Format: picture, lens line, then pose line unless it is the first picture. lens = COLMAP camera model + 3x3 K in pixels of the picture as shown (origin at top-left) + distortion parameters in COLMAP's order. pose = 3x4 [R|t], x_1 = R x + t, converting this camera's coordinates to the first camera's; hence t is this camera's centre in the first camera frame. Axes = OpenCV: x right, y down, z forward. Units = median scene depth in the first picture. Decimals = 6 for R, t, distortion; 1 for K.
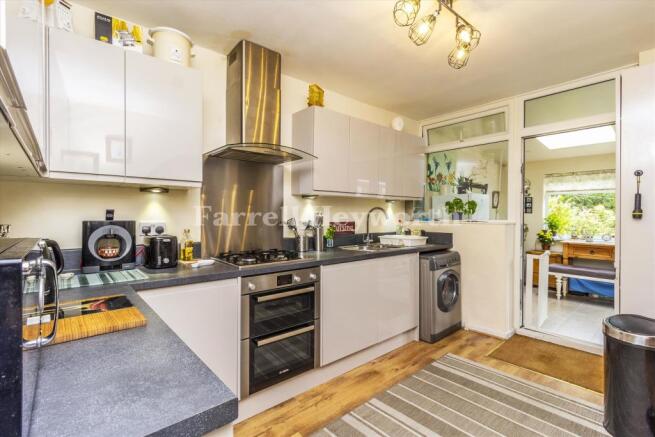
lens RADIAL K [[301.9, 0, 328.2], [0, 301.9, 219.0], [0, 0, 1]] dist [0.001934, 0.000733]
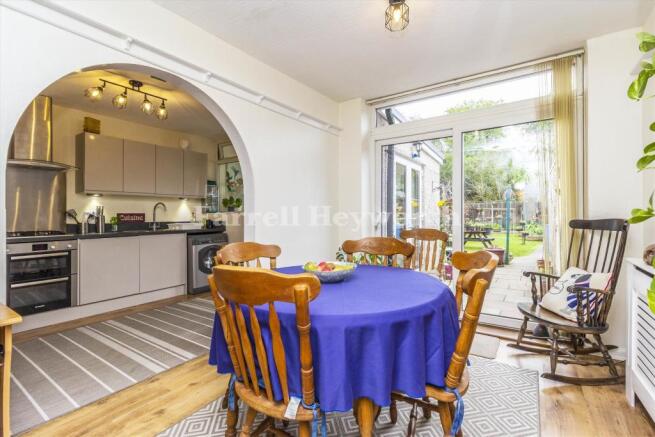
lens RADIAL K [[301.9, 0, 326.8], [0, 301.9, 215.0], [0, 0, 1]] dist [0.001934, 0.000733]
pose [[0.963638, -0.011790, 0.266951, 0.606725], [0.016245, 0.999763, -0.014486, 0.057044], [-0.266717, 0.018296, 0.963601, -0.629366]]
